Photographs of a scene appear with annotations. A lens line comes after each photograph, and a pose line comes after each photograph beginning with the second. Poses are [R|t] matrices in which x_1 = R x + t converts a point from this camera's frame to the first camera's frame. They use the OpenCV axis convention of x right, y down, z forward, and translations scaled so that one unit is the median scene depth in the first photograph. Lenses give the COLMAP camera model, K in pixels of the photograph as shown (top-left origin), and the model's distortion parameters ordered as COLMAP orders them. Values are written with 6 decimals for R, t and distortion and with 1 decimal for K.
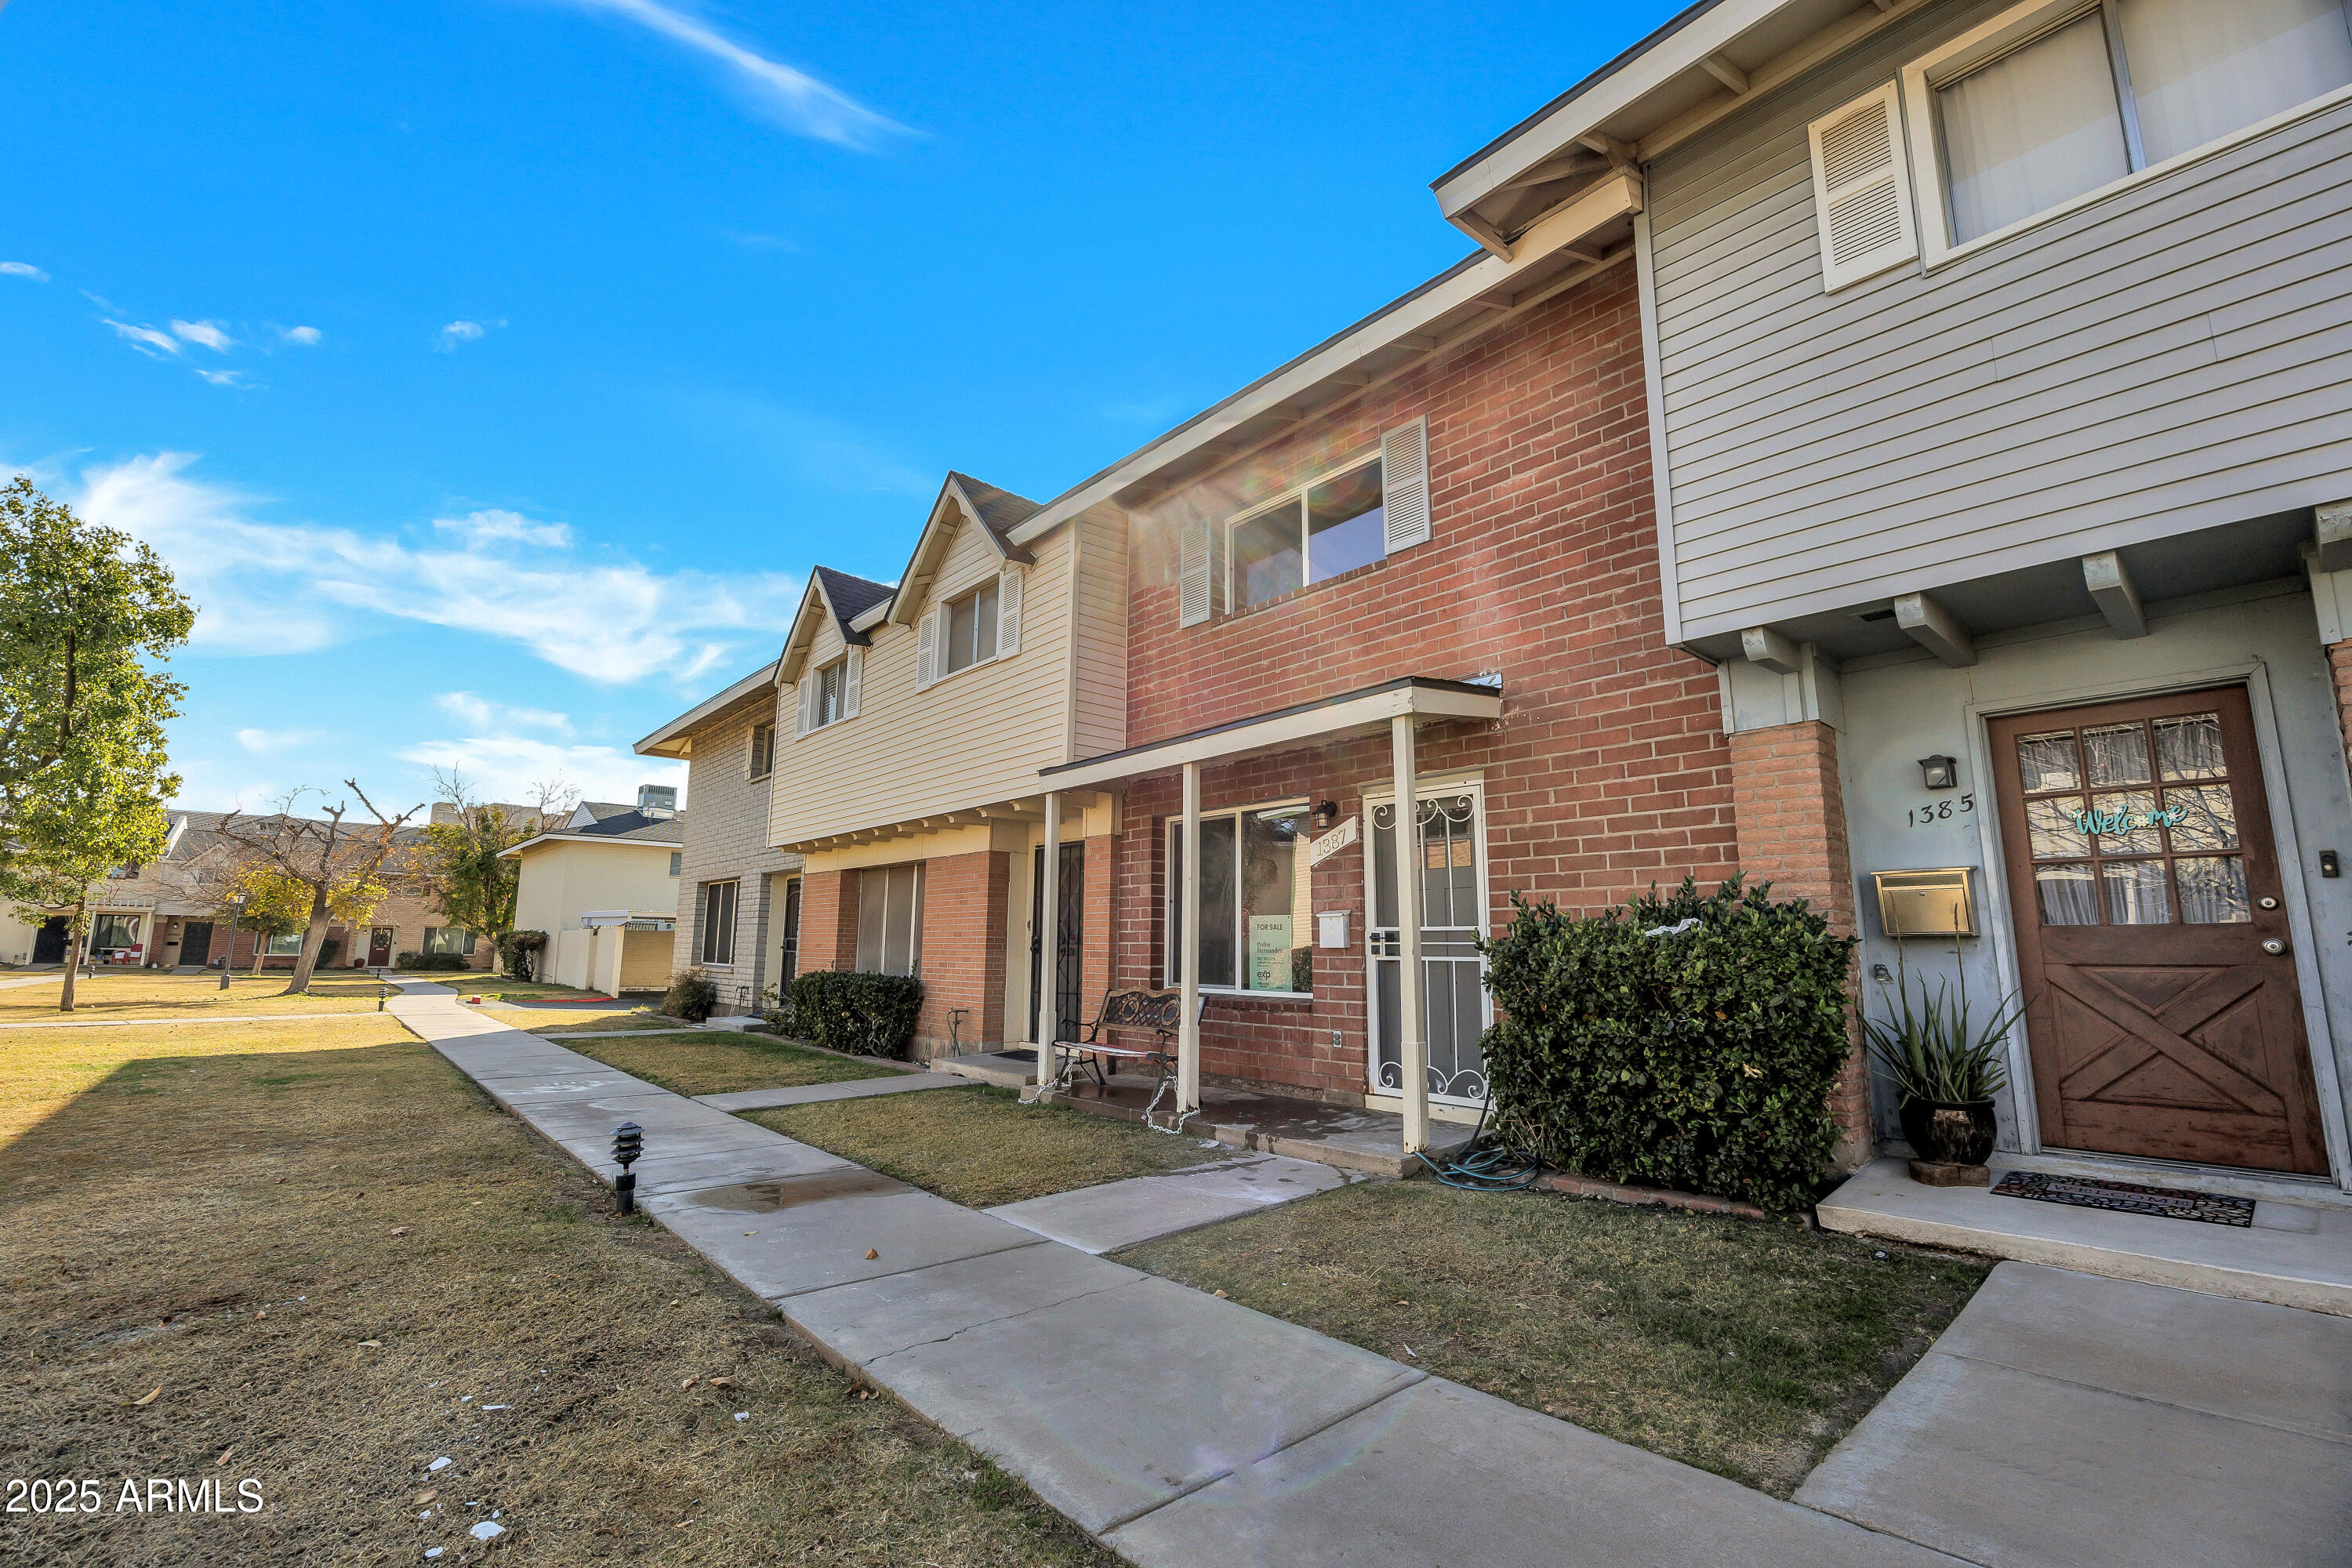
lens RADIAL K [[997.4, 0, 1176.0], [0, 997.4, 784.0], [0, 0, 1]] dist [-0.002657, -0.000385]
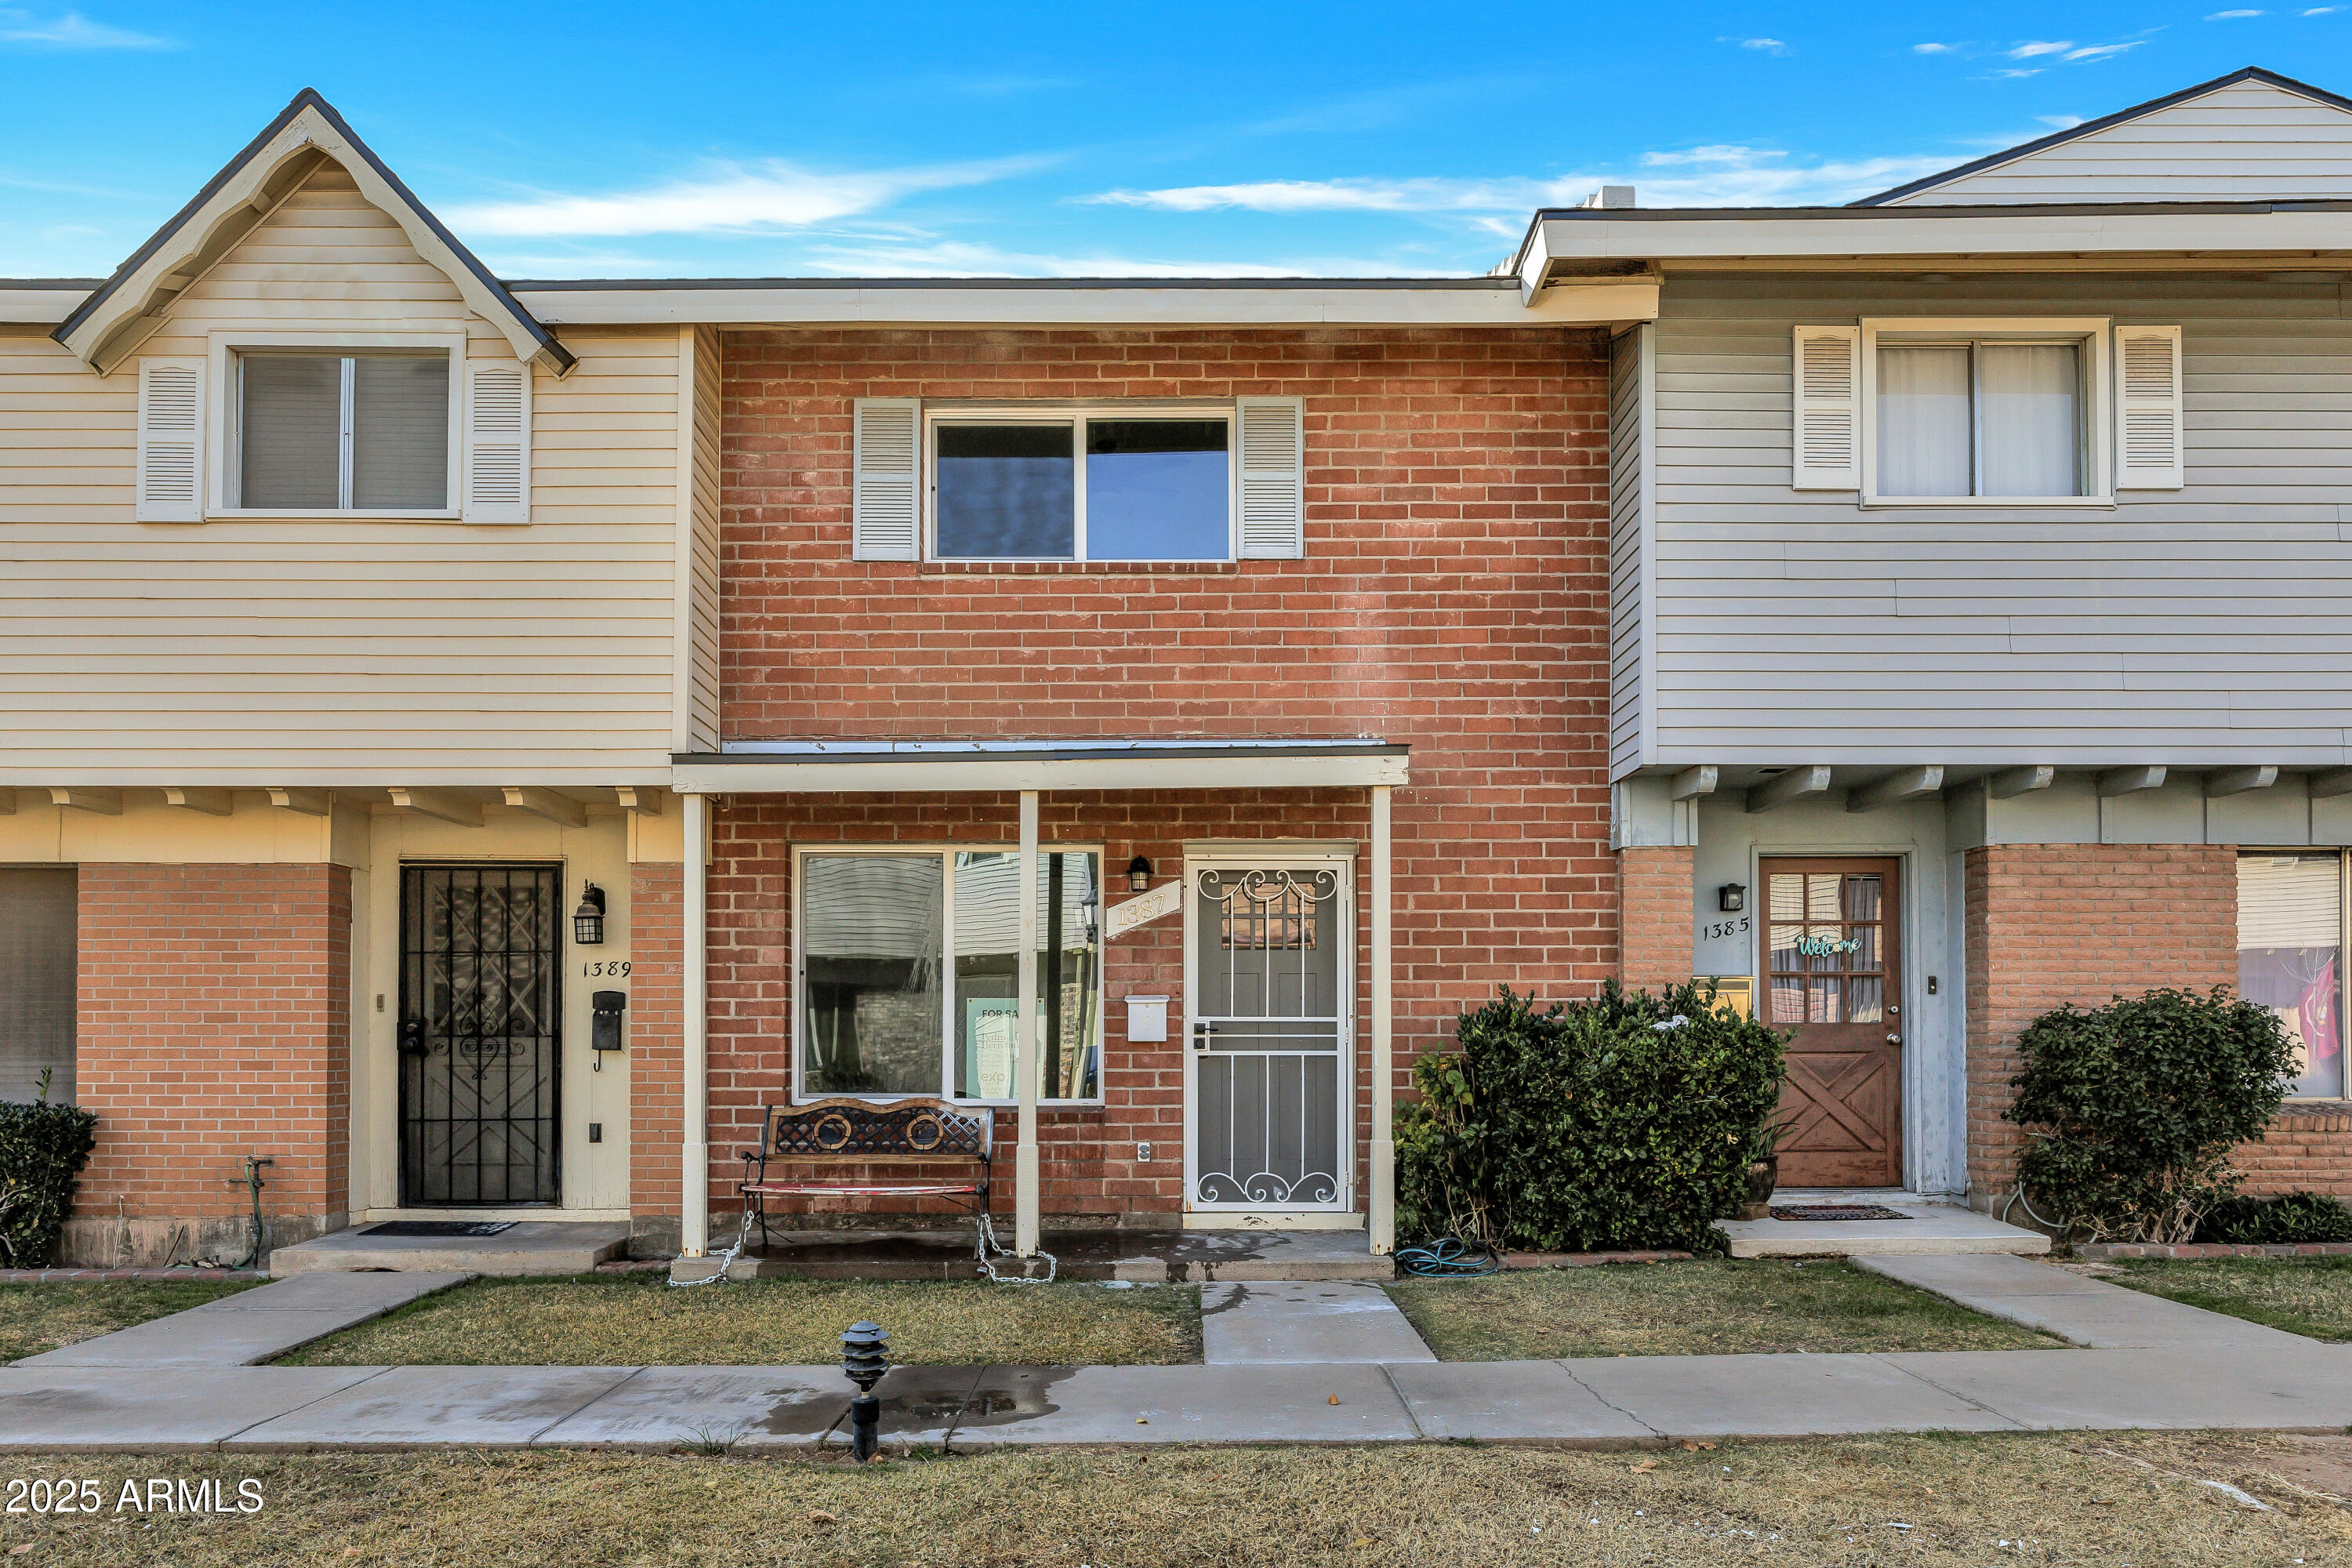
lens RADIAL K [[1557.6, 0, 1244.6], [0, 1557.6, 1016.5], [0, 0, 1]] dist [-0.001819, 0.002214]
pose [[0.659423, 0.007986, 0.751729, -0.854986], [-0.119358, 0.988372, 0.094202, 0.019173], [-0.742236, -0.151844, 0.652709, 0.143448]]
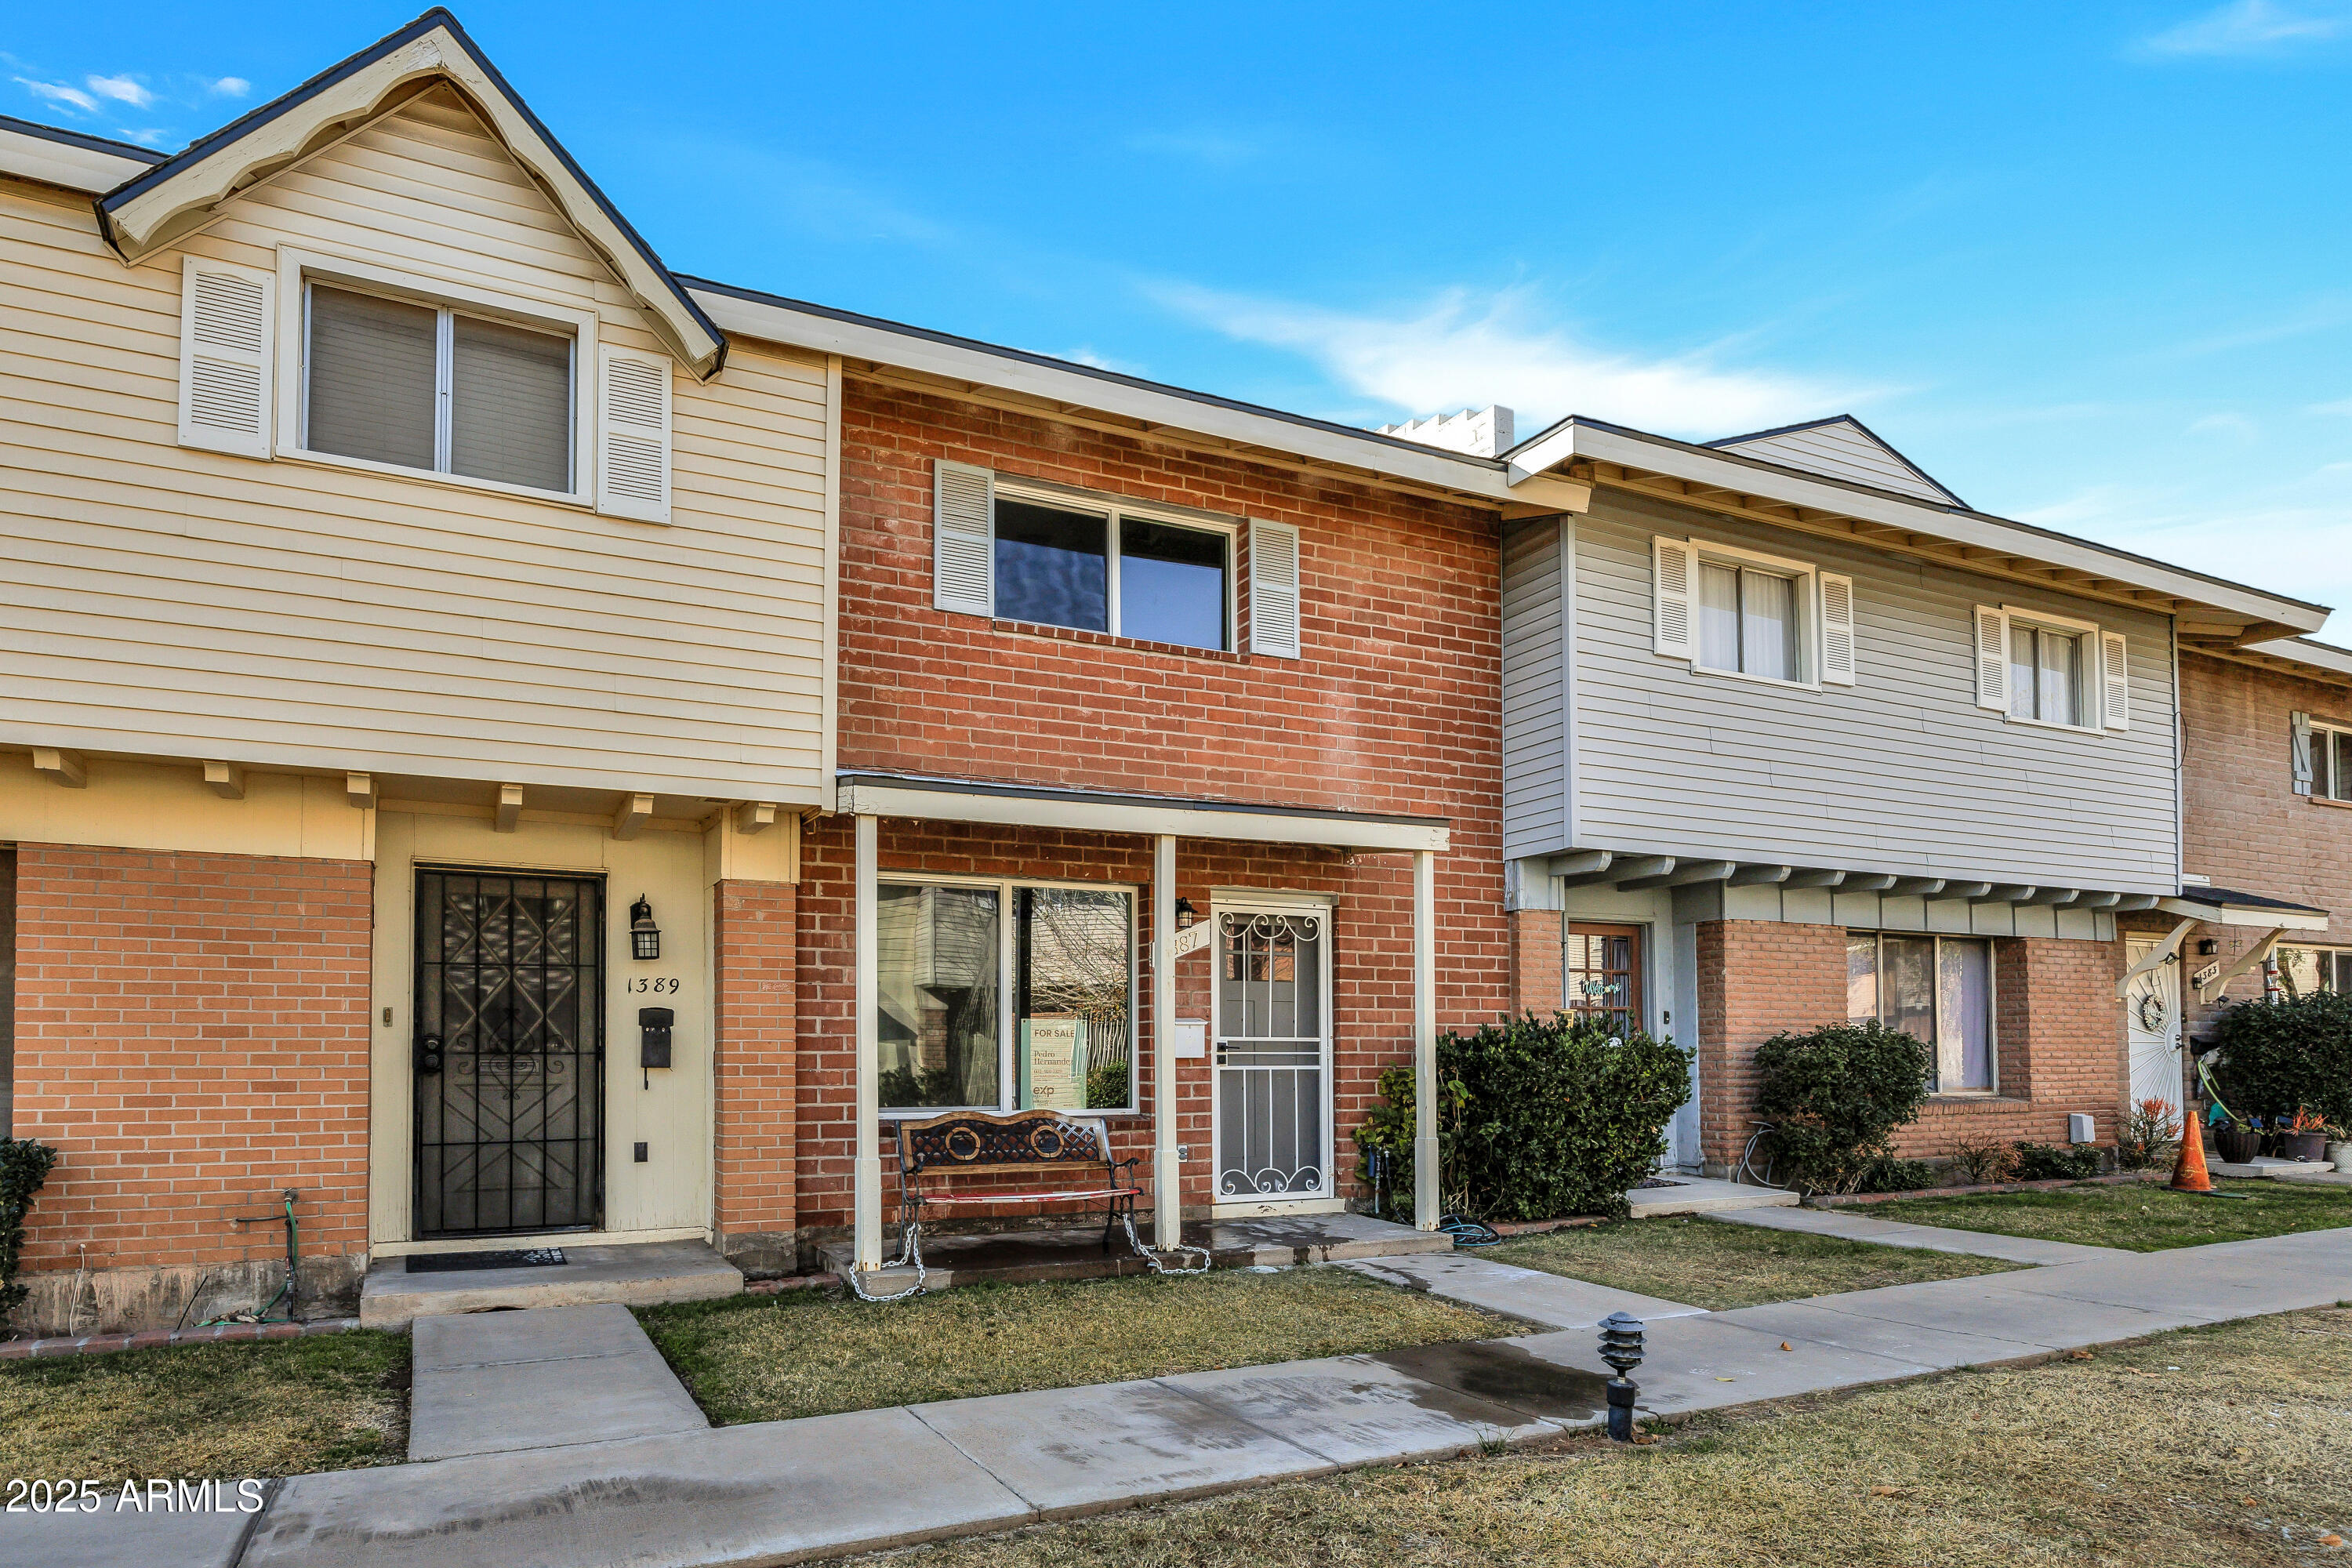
lens RADIAL K [[1229.7, 0, 1133.5], [0, 1229.7, 1022.1], [0, 0, 1]] dist [0.000841, -0.000849]
pose [[0.317020, 0.024538, 0.948101, -1.102093], [-0.150885, 0.988238, 0.024875, 0.128167], [-0.936340, -0.150940, 0.316994, 0.800196]]
